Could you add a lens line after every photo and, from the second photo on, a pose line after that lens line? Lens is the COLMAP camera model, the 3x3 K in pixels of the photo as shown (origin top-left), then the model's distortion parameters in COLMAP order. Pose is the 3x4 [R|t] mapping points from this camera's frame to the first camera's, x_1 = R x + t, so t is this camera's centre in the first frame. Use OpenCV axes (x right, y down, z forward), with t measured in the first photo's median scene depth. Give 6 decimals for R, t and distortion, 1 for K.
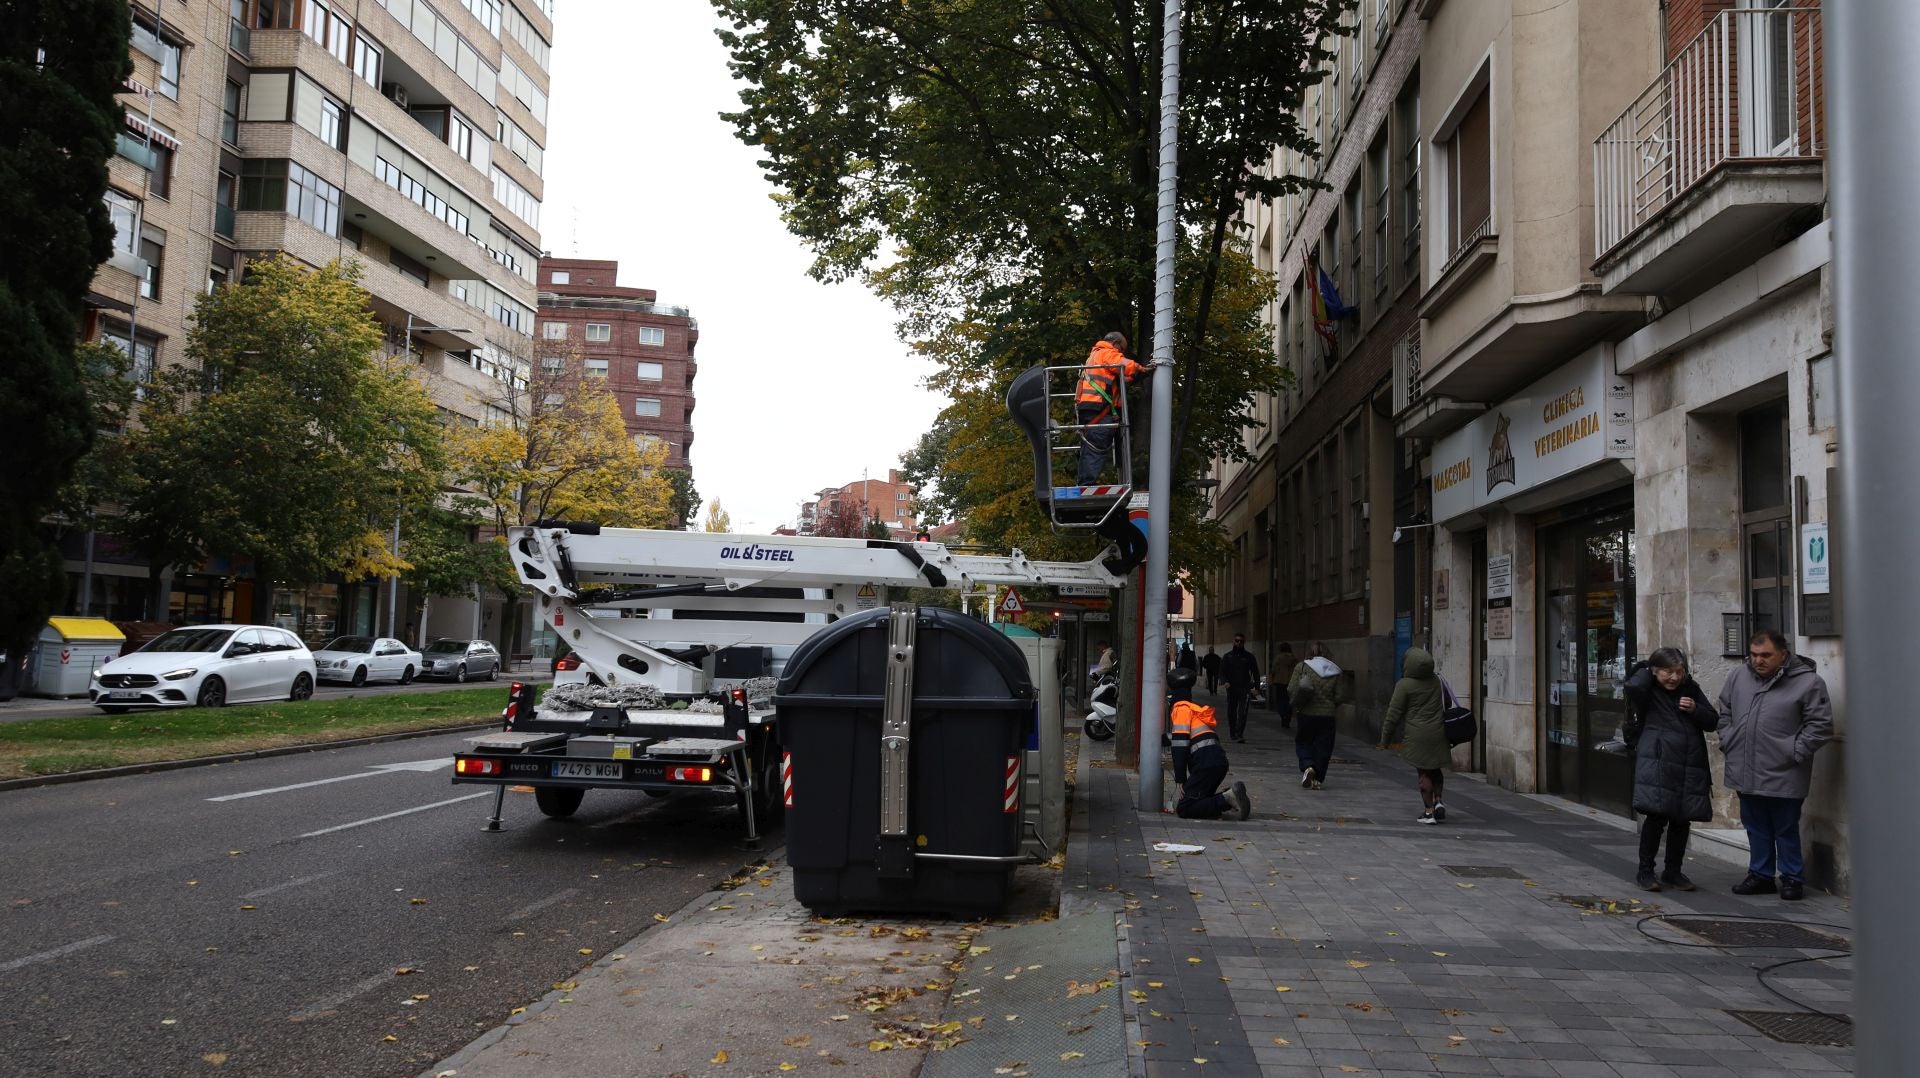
lens RADIAL K [[1309.5, 0, 960.0], [0, 1309.5, 539.0], [0, 0, 1]] dist [0.002056, -0.002800]
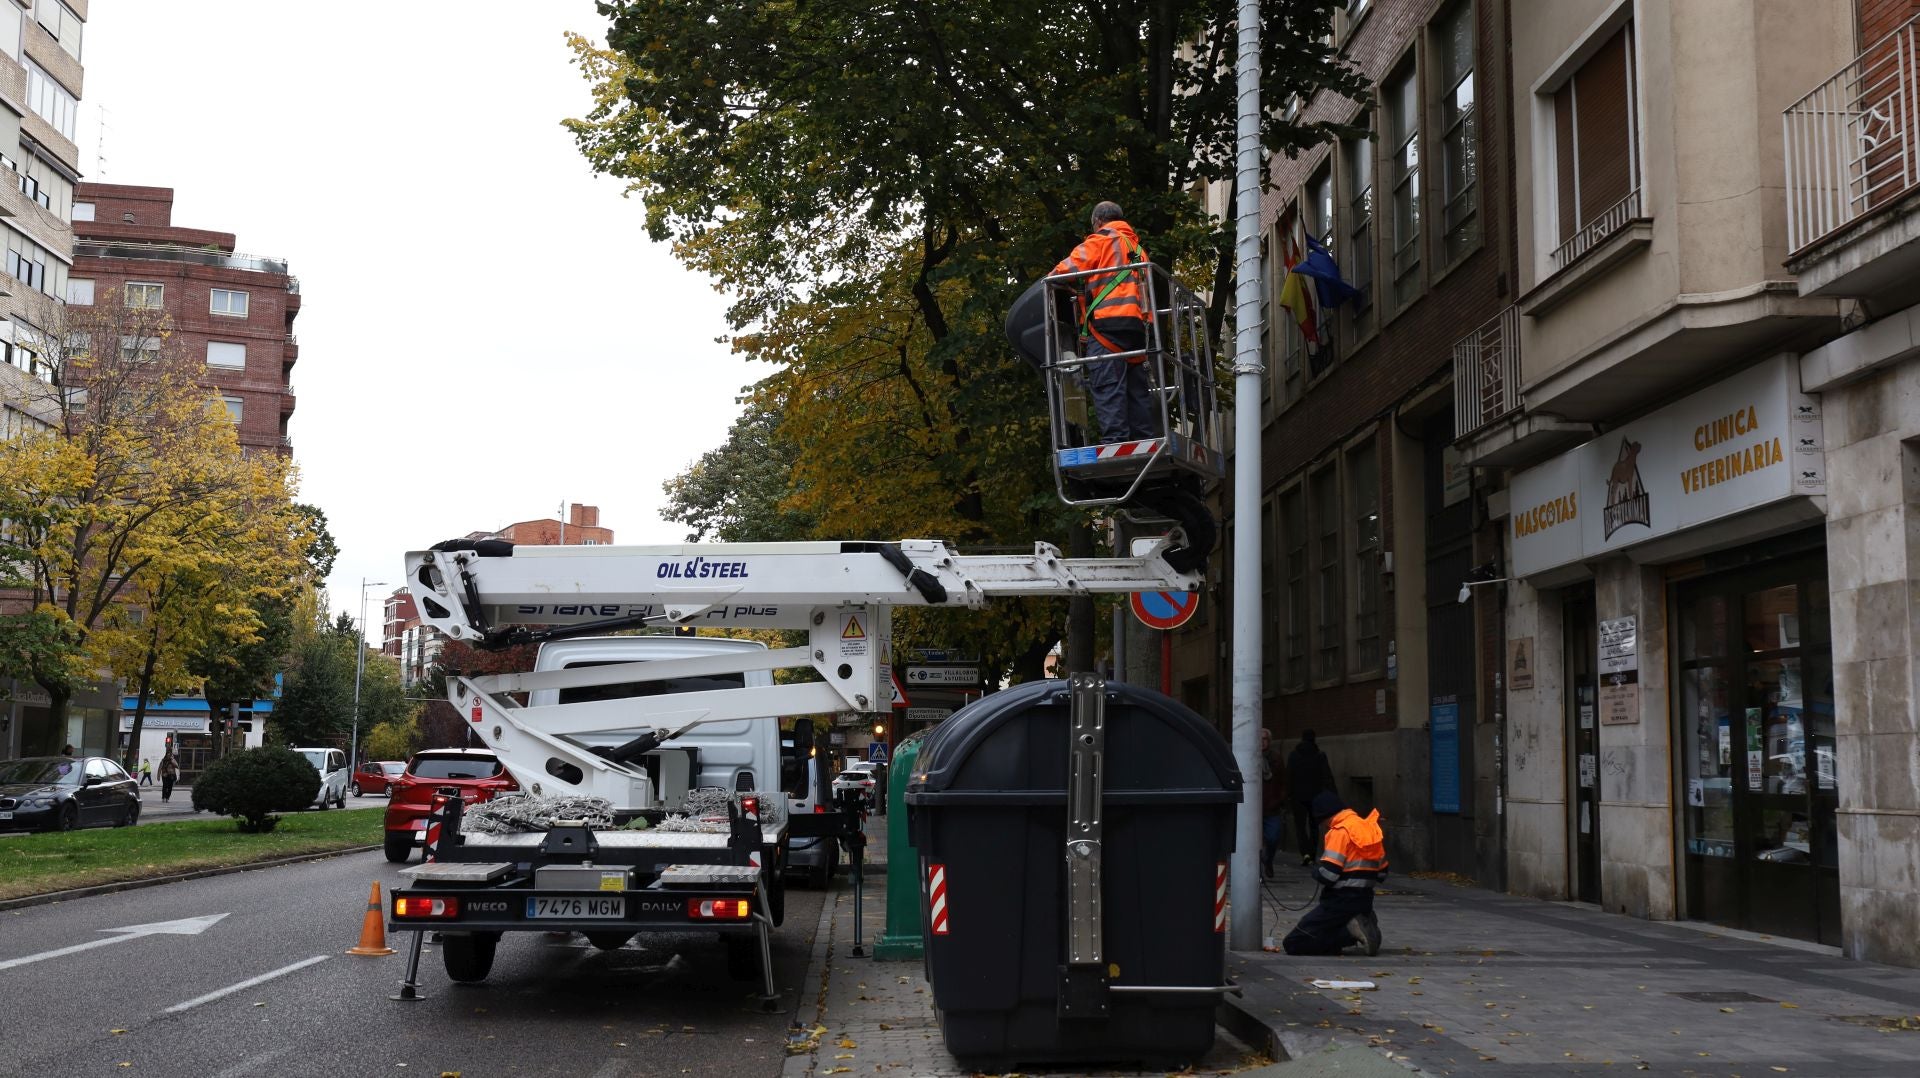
lens RADIAL K [[1908.2, 0, 960.0], [0, 1908.2, 539.0], [0, 0, 1]] dist [-0.000820, 0.012760]
pose [[0.989388, 0.000243, 0.145294, -0.152442], [0.004884, 0.999378, -0.034932, 0.003702], [-0.145212, 0.035271, 0.988772, -0.077194]]
